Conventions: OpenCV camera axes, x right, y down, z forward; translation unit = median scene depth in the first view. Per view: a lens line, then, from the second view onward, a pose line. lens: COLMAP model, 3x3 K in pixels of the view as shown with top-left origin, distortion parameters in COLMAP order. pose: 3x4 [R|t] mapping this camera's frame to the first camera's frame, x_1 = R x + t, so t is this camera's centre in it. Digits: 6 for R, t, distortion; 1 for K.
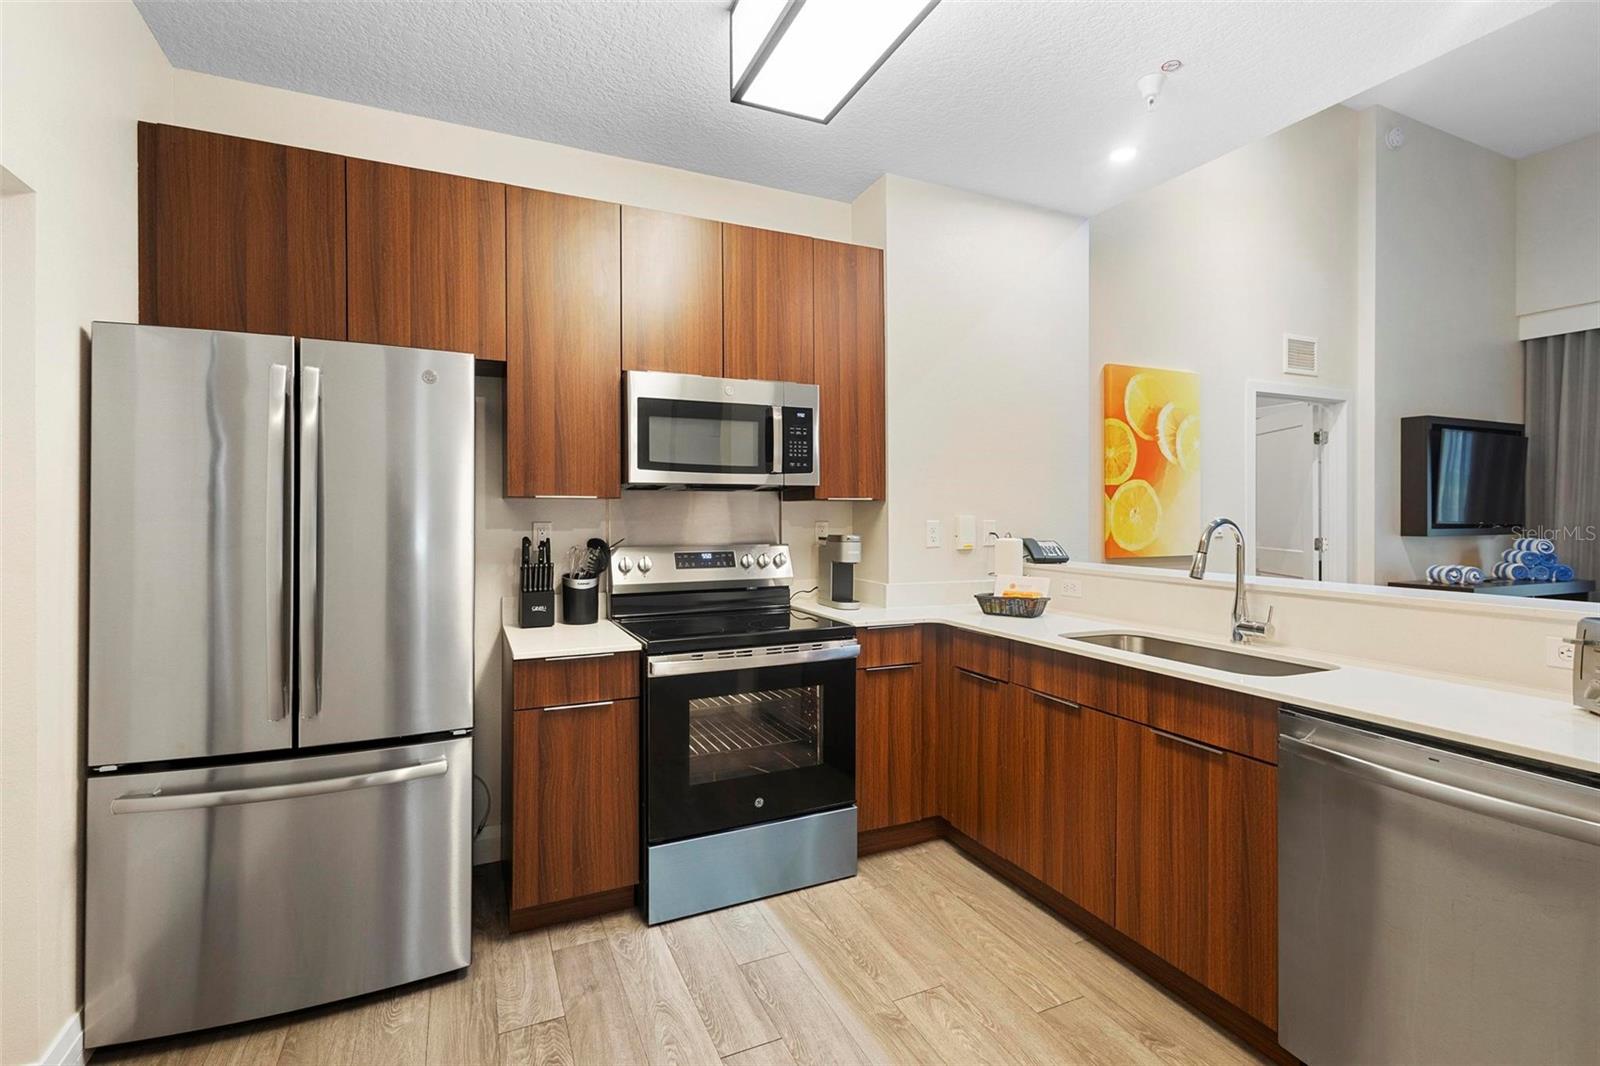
lens RADIAL K [[741.9, 0, 800.2], [0, 741.9, 512.6], [0, 0, 1]] dist [0.009373, -0.003665]
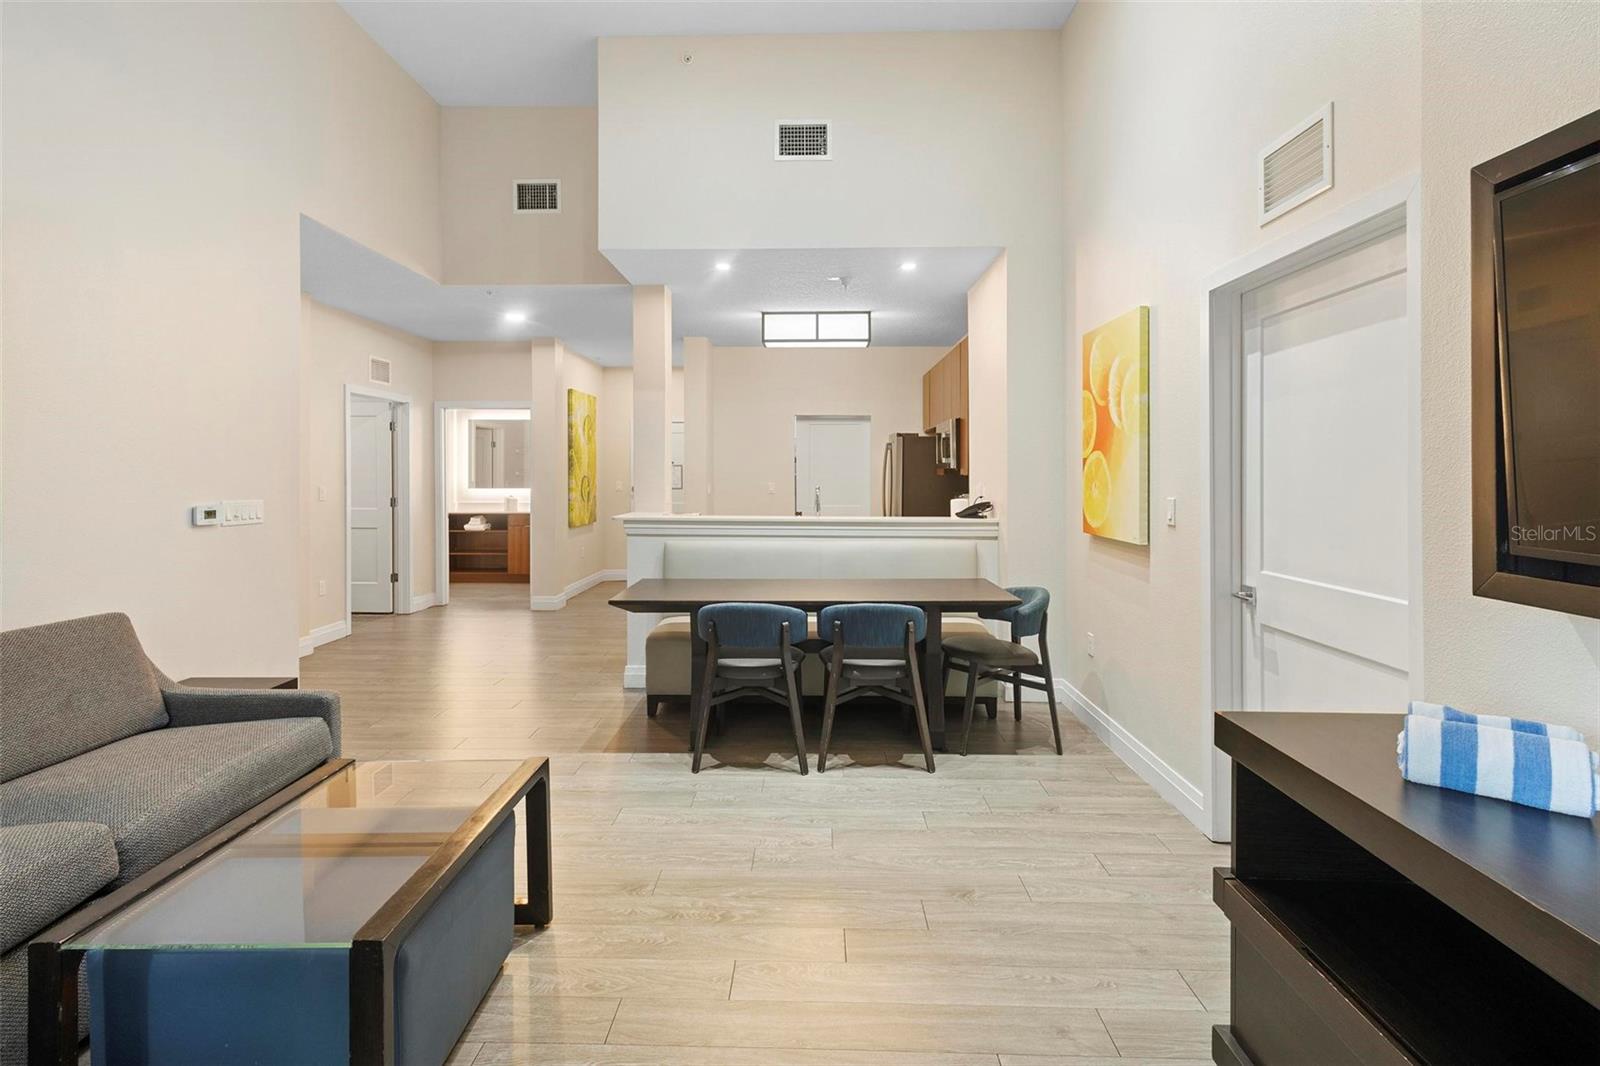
lens RADIAL K [[741.9, 0, 795.2], [0, 741.9, 469.2], [0, 0, 1]] dist [0.009373, -0.003665]
pose [[-0.439632, -0.006797, -0.898152, 2.136589], [-0.003087, 0.999977, -0.006057, -0.022182], [0.898173, 0.000109, -0.439643, 1.578387]]
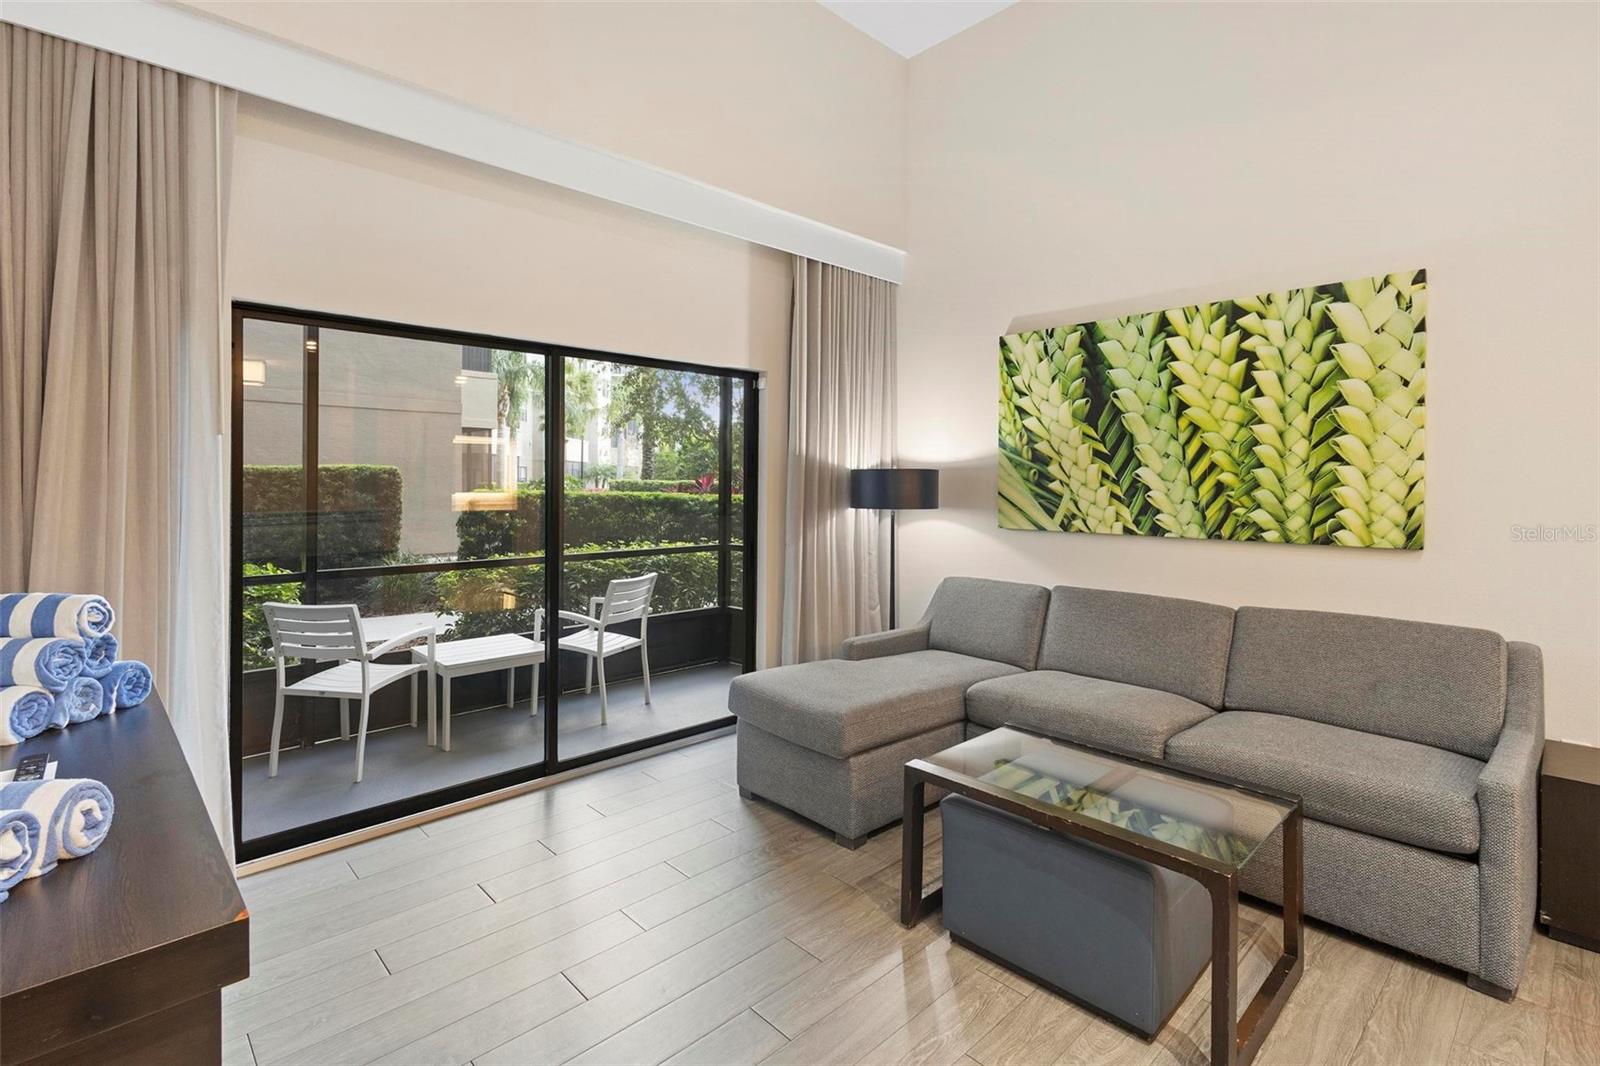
lens RADIAL K [[741.9, 0, 804.4], [0, 741.9, 487.2], [0, 0, 1]] dist [0.009373, -0.003665]
pose [[-0.324324, -0.007434, 0.945917, 1.080408], [-0.001387, 0.999972, 0.007383, -0.026471], [-0.945945, 0.001082, -0.324325, 1.492791]]
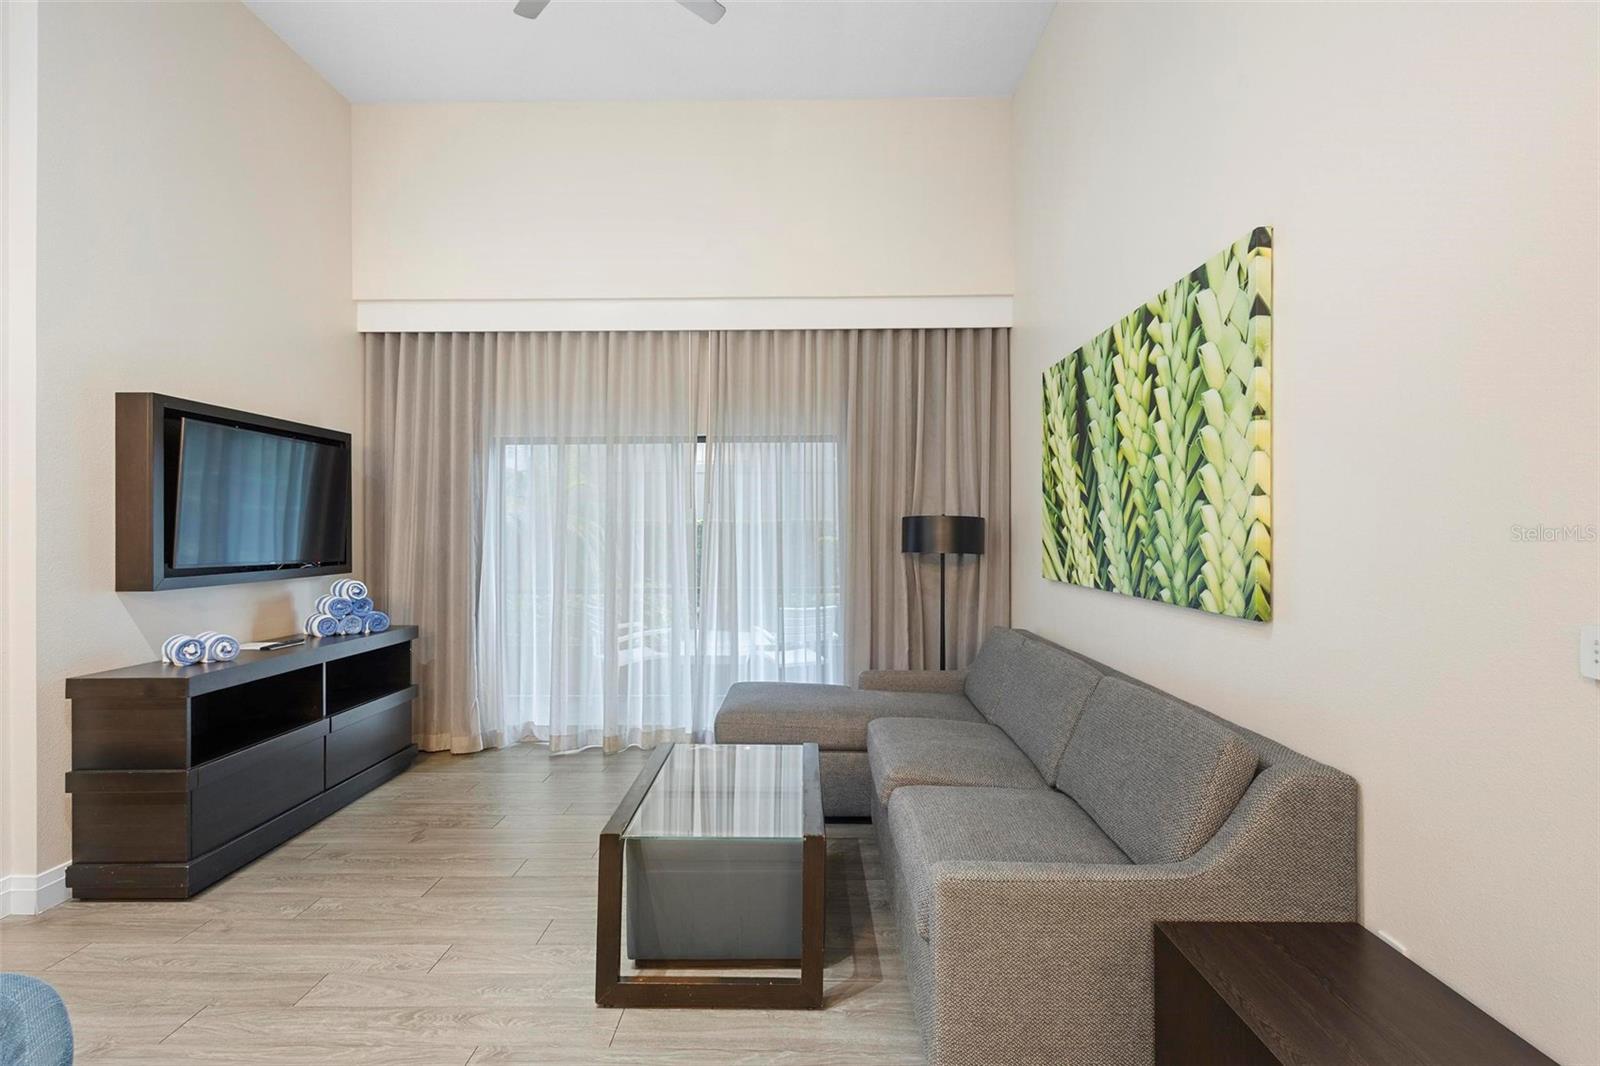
lens RADIAL K [[741.9, 0, 801.3], [0, 741.9, 527.6], [0, 0, 1]] dist [0.009373, -0.003665]
pose [[0.432355, 0.000925, 0.901703, 0.924171], [0.005895, 0.999975, -0.003852, -0.025473], [-0.901684, 0.006981, 0.432339, 0.461441]]
